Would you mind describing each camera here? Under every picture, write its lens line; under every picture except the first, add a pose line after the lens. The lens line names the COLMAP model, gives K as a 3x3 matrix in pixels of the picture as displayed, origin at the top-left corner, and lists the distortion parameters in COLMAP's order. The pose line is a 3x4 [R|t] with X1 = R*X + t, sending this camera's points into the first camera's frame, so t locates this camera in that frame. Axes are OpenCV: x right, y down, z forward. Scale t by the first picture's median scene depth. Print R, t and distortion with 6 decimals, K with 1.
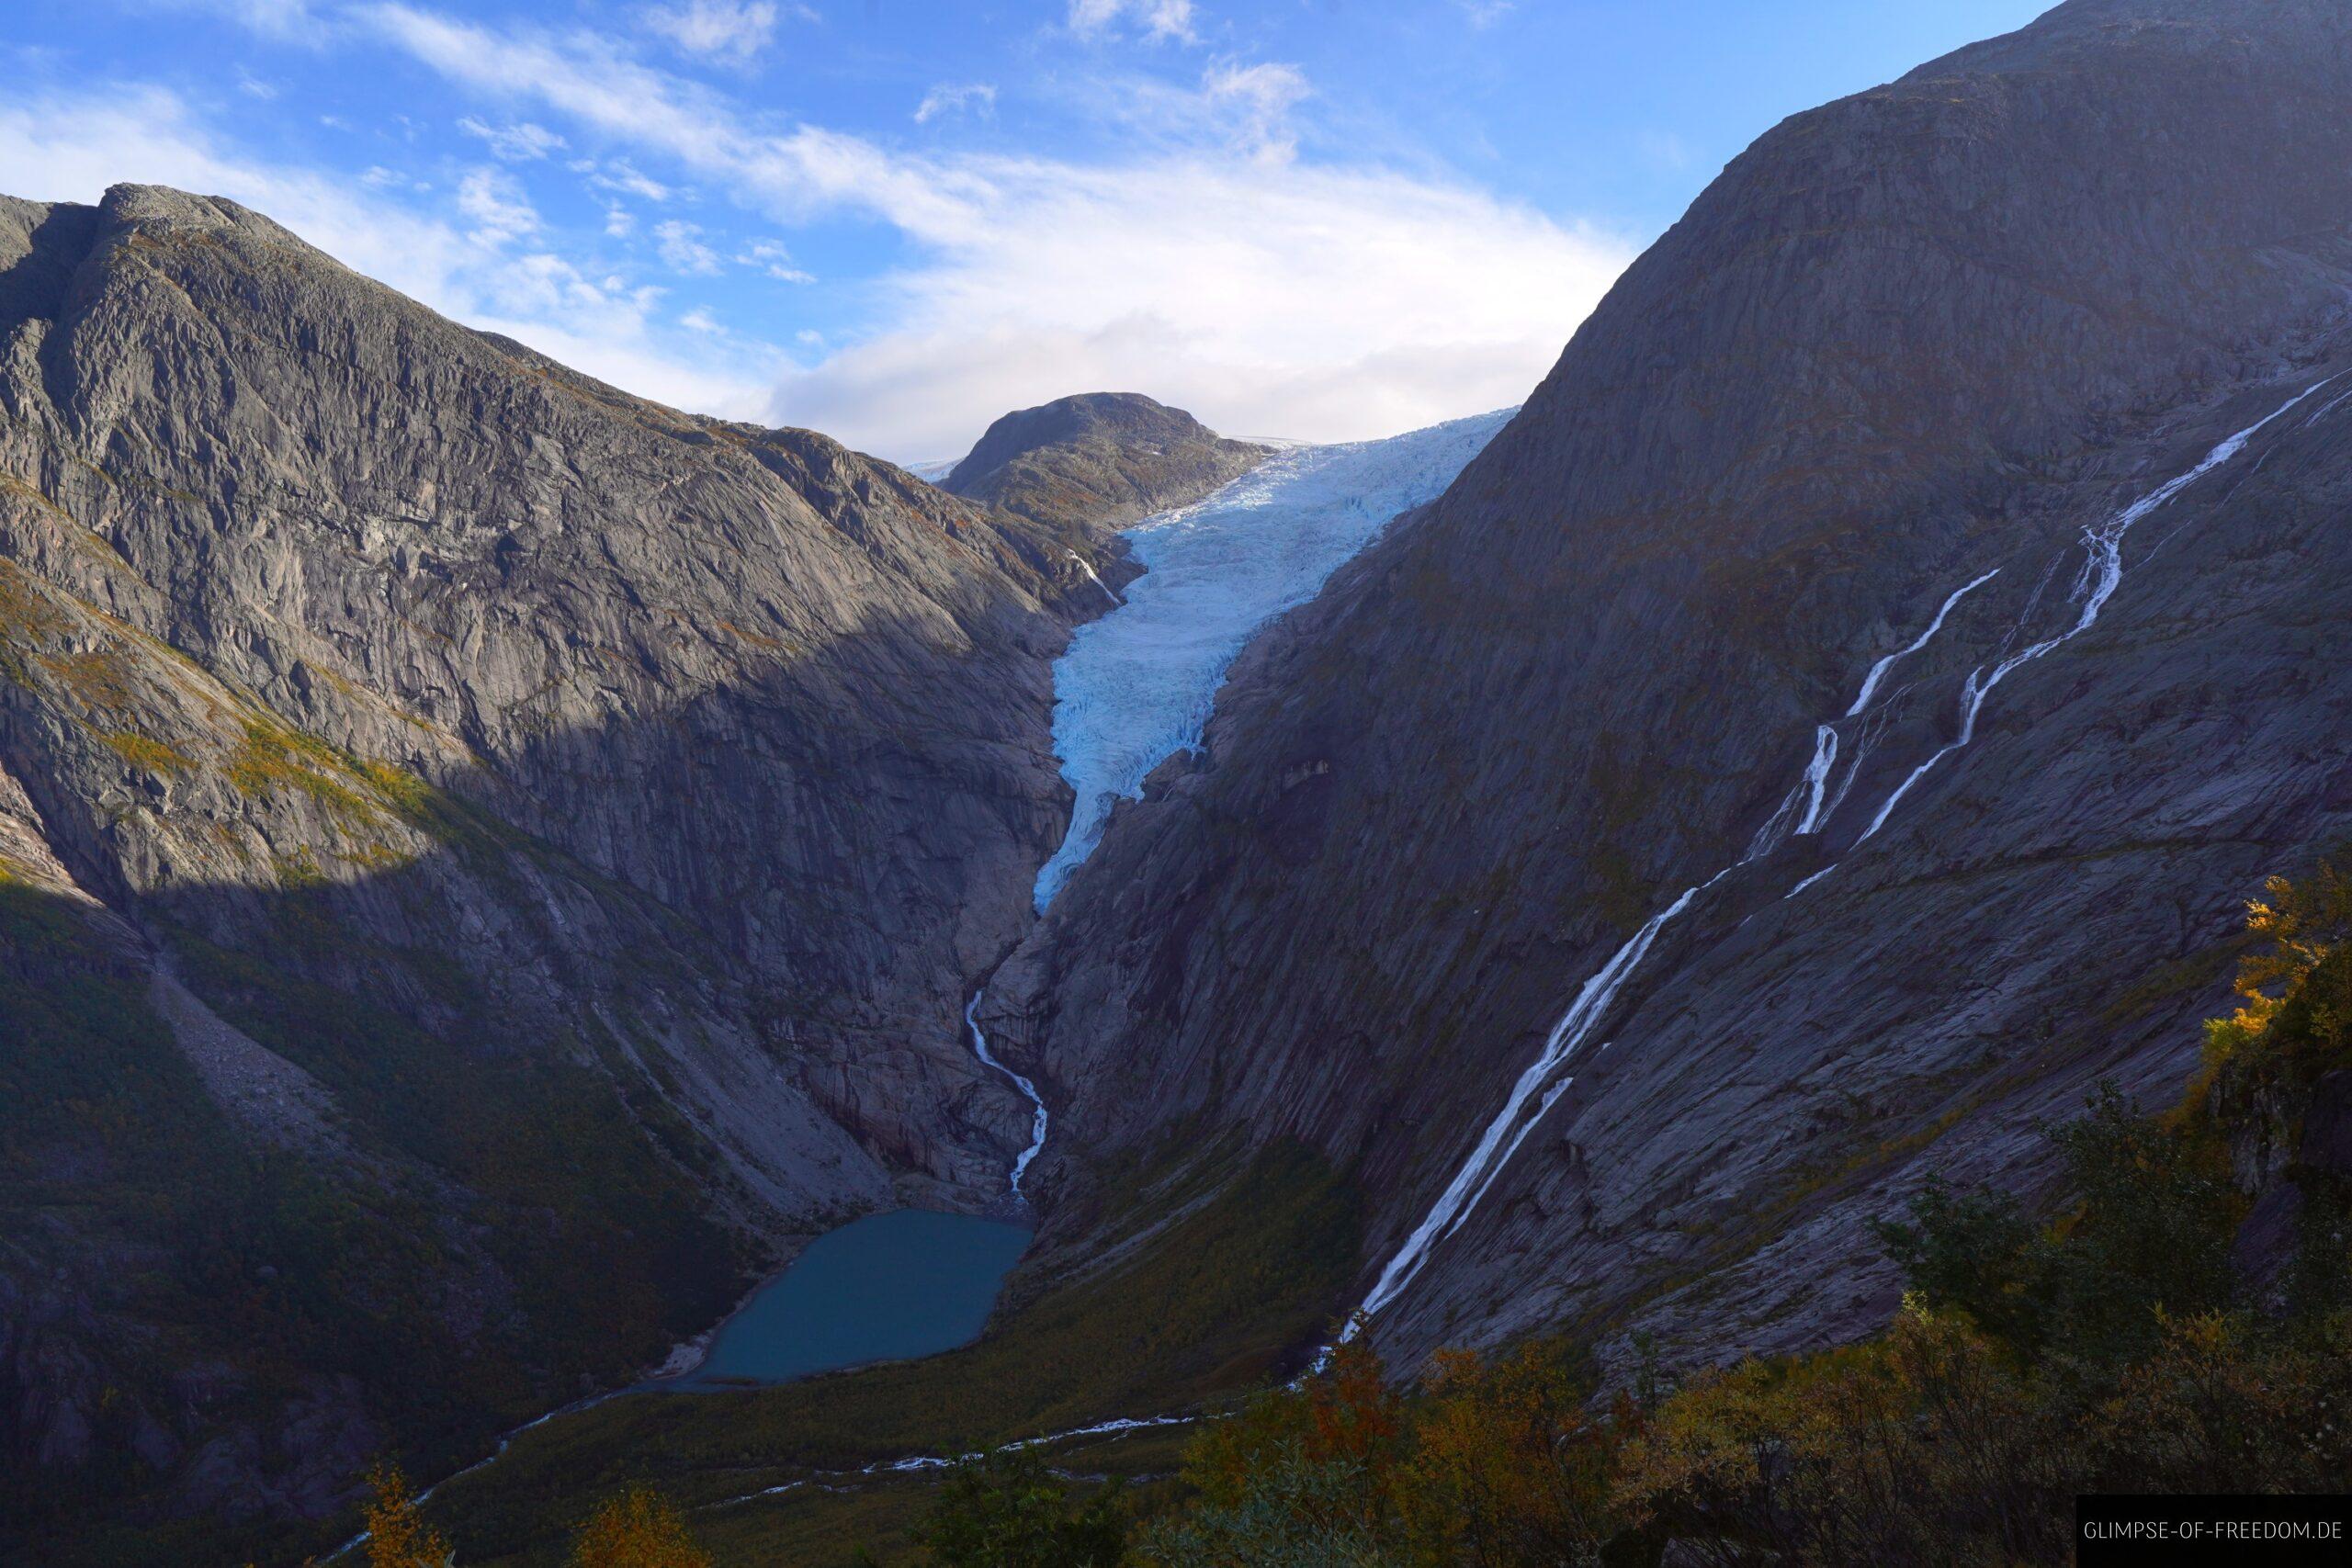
lens RADIAL K [[1605.2, 0, 1177.6], [0, 1605.2, 779.6], [0, 0, 1]] dist [0.002410, -0.004077]
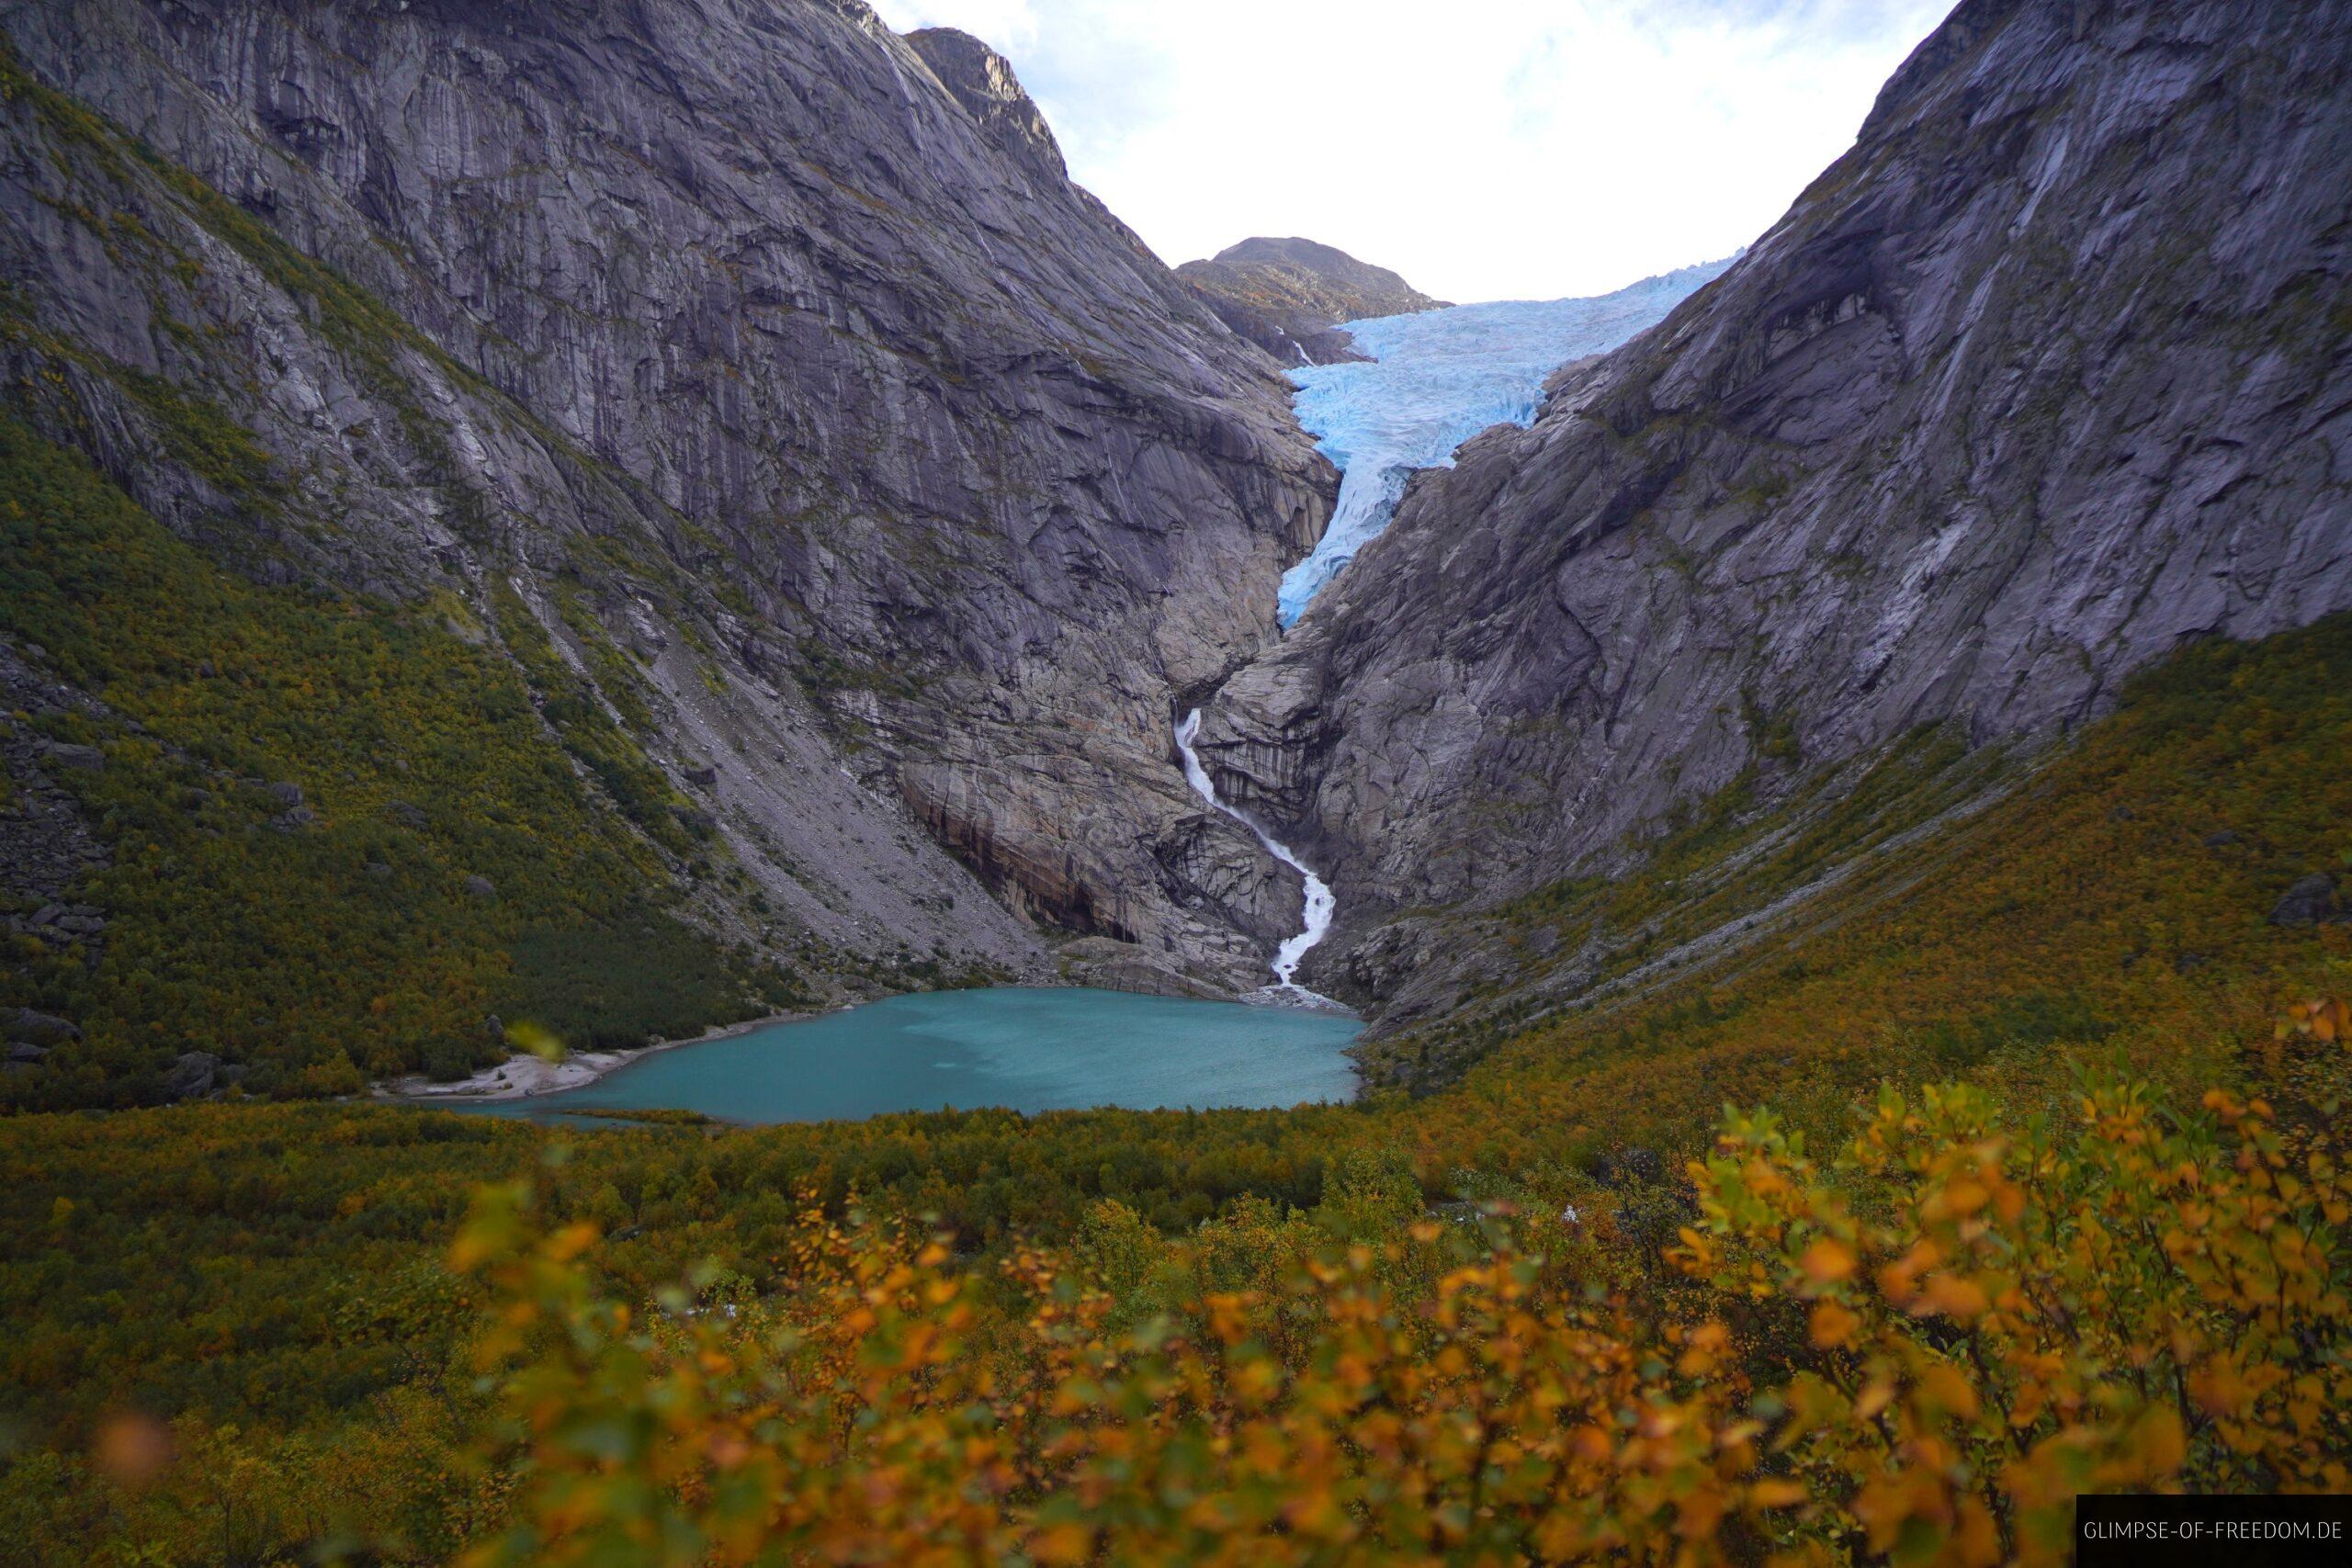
lens RADIAL K [[1605.2, 0, 1174.3], [0, 1605.2, 780.0], [0, 0, 1]] dist [0.002410, -0.004077]
pose [[0.996923, 0.060530, -0.049815, -0.104127], [-0.064283, 0.994914, -0.077549, 0.209084], [0.044868, 0.080512, 0.995743, 0.437610]]
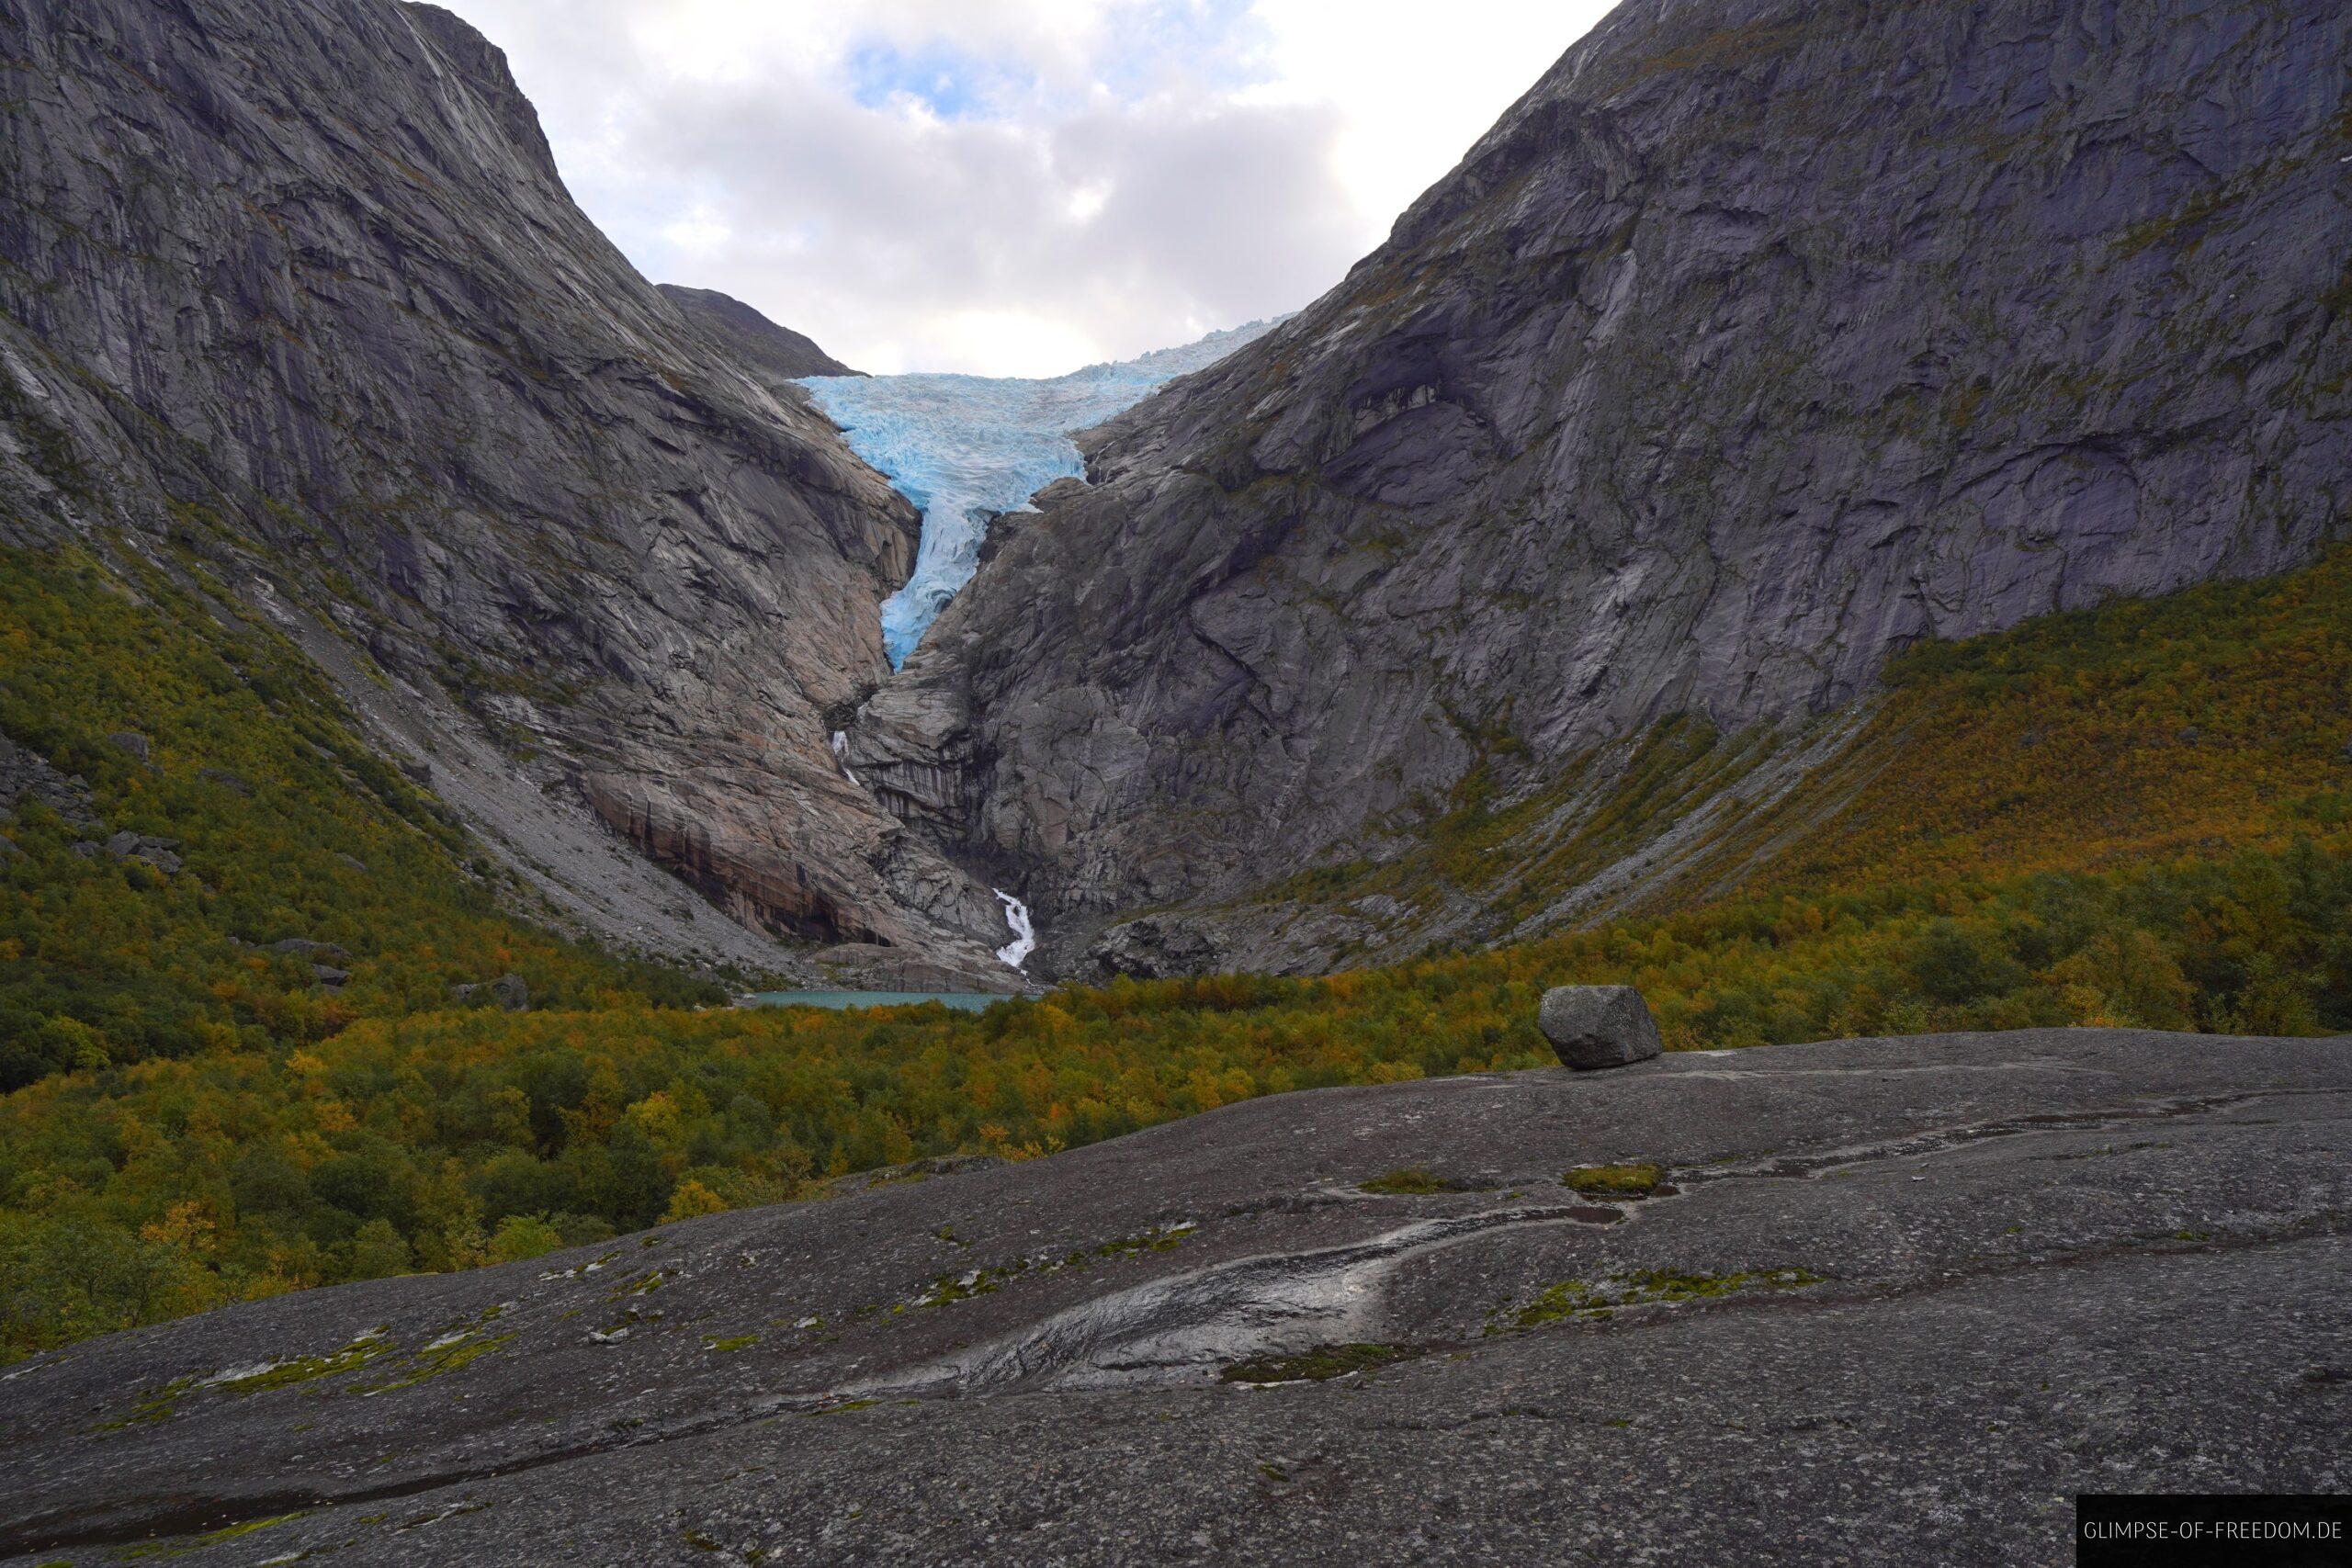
lens RADIAL K [[1605.2, 0, 1172.2], [0, 1605.2, 778.4], [0, 0, 1]] dist [0.002410, -0.004077]
pose [[0.927029, 0.065909, 0.369151, -0.230585], [-0.011671, 0.989027, -0.147273, 0.238458], [-0.374807, 0.132218, 0.917626, 0.448180]]
